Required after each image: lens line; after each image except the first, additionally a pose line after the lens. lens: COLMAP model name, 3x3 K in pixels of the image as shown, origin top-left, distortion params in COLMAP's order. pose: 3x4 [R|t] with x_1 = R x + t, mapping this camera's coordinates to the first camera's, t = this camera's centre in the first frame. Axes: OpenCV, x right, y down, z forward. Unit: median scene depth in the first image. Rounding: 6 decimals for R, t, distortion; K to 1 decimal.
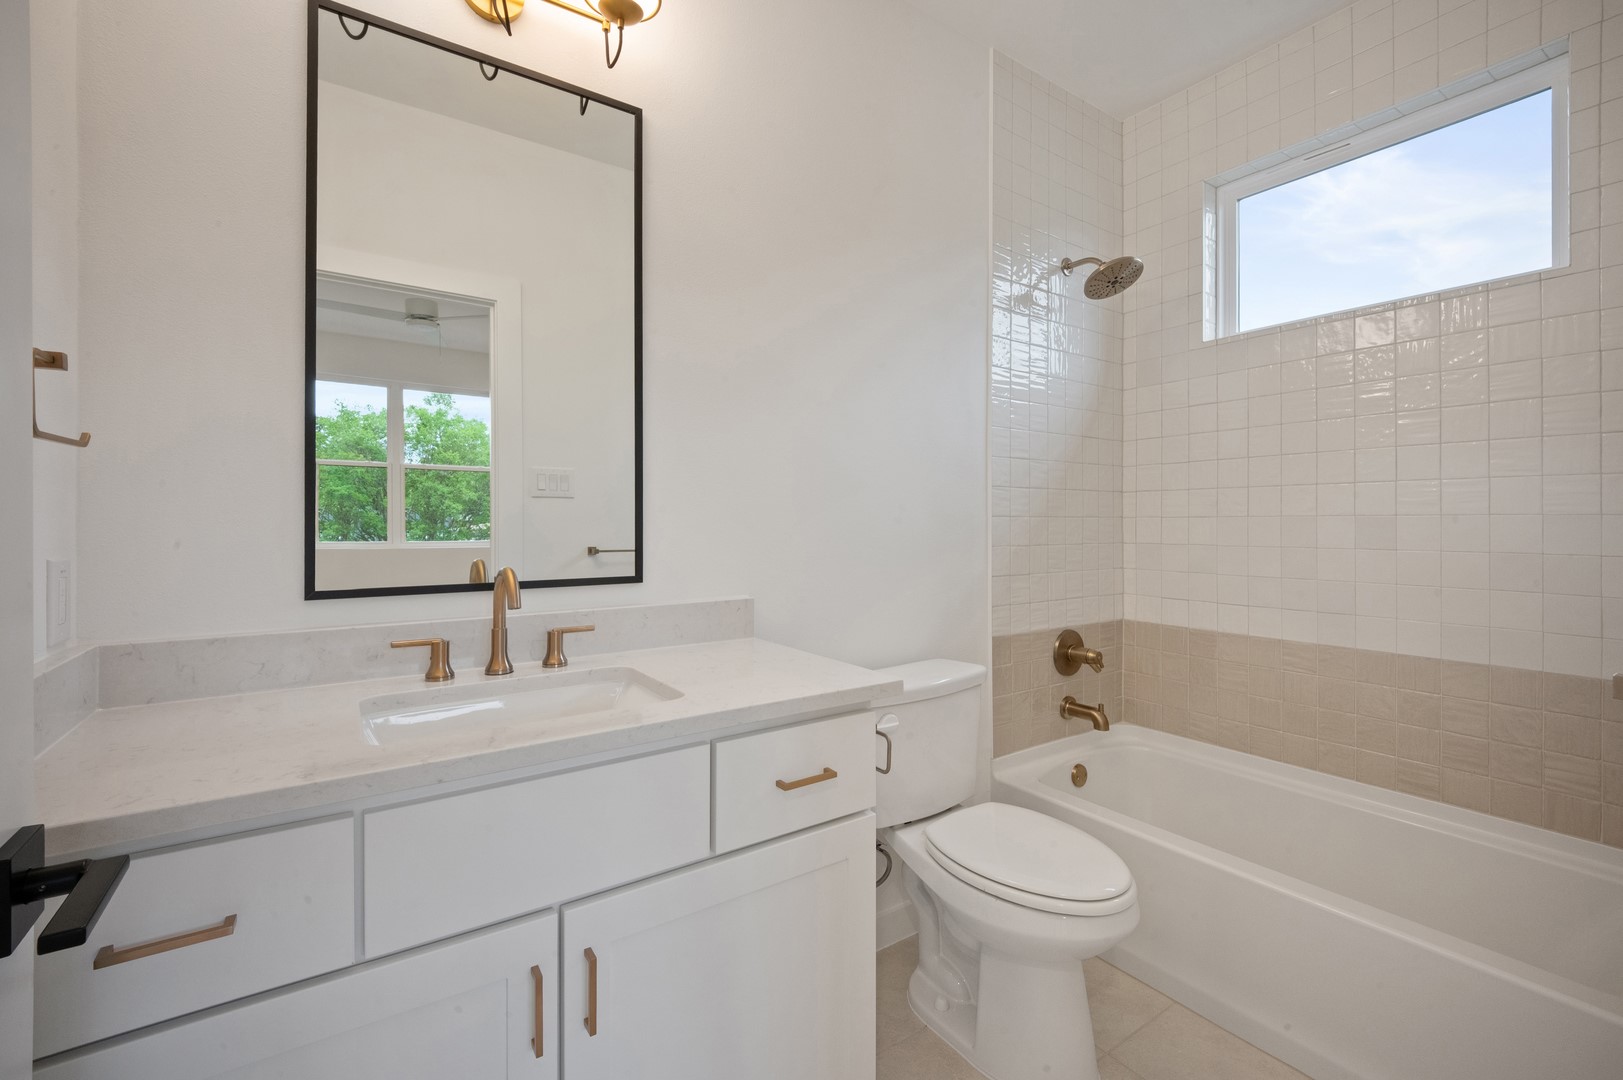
lens RADIAL K [[666.7, 0, 819.4], [0, 666.7, 537.4], [0, 0, 1]] dist [0.000024, -0.003426]
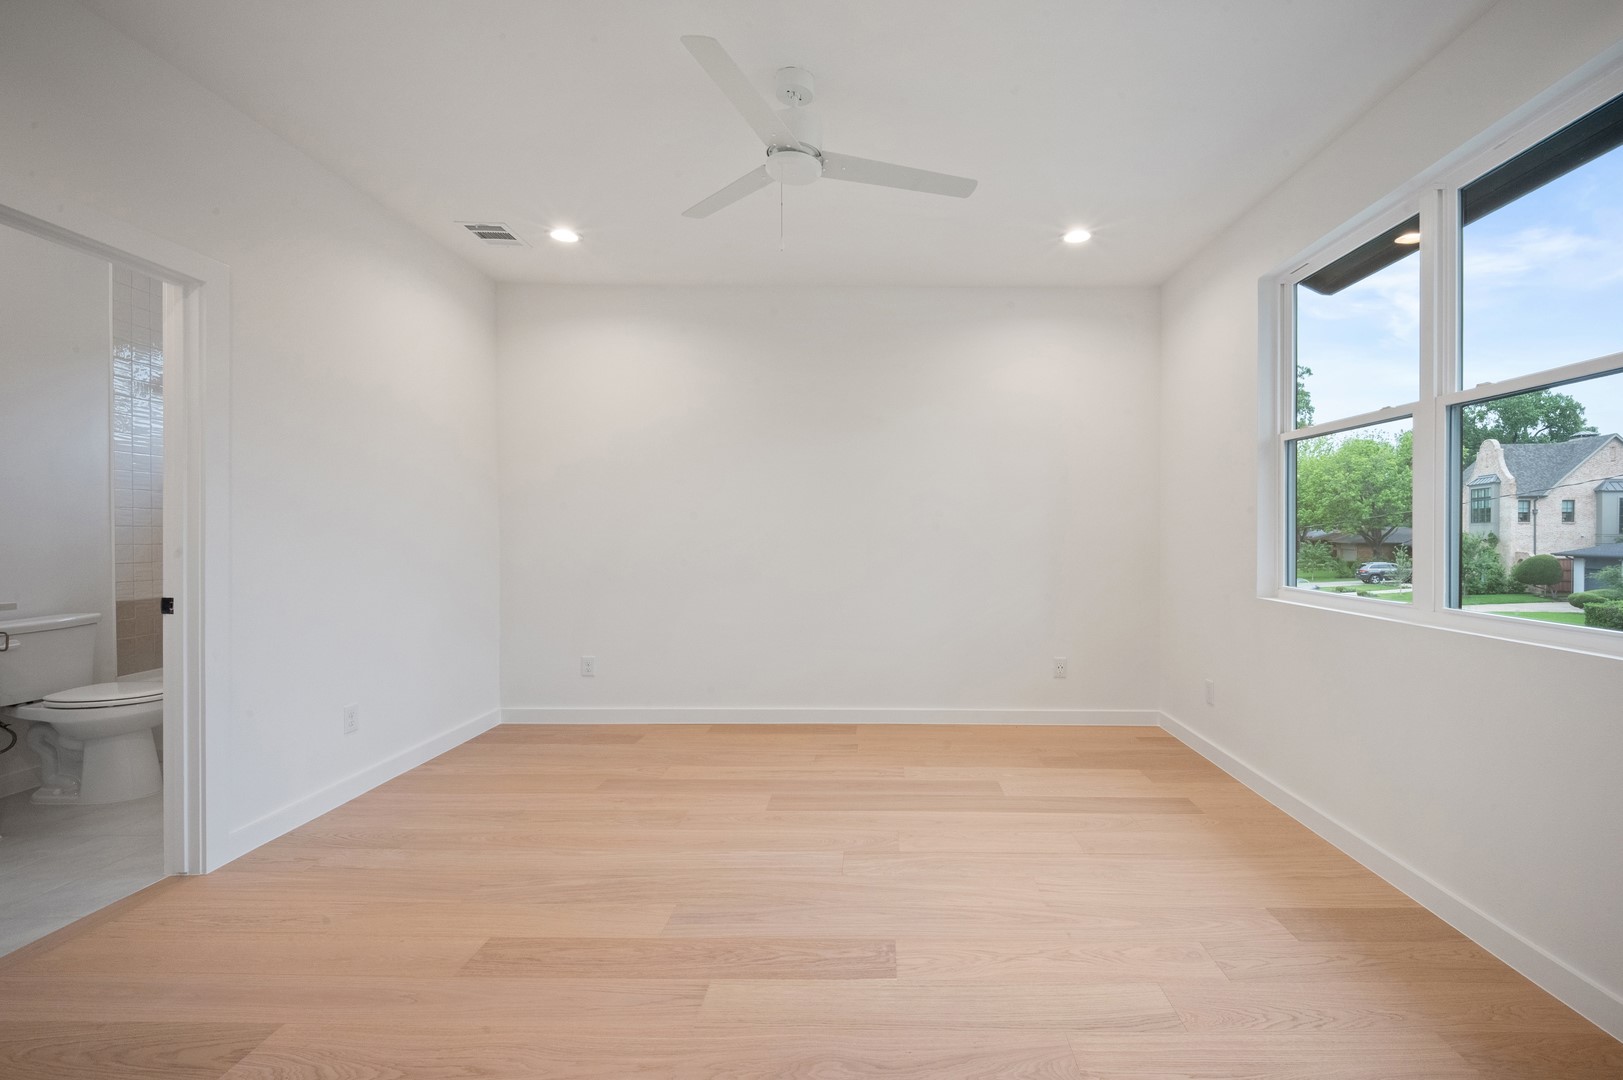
lens RADIAL K [[666.7, 0, 814.6], [0, 666.7, 545.5], [0, 0, 1]] dist [0.000024, -0.003426]
pose [[0.564912, -0.001429, 0.825150, -0.108432], [-0.002225, 0.999992, 0.003256, 0.008565], [-0.825148, -0.003675, 0.564904, -1.329431]]
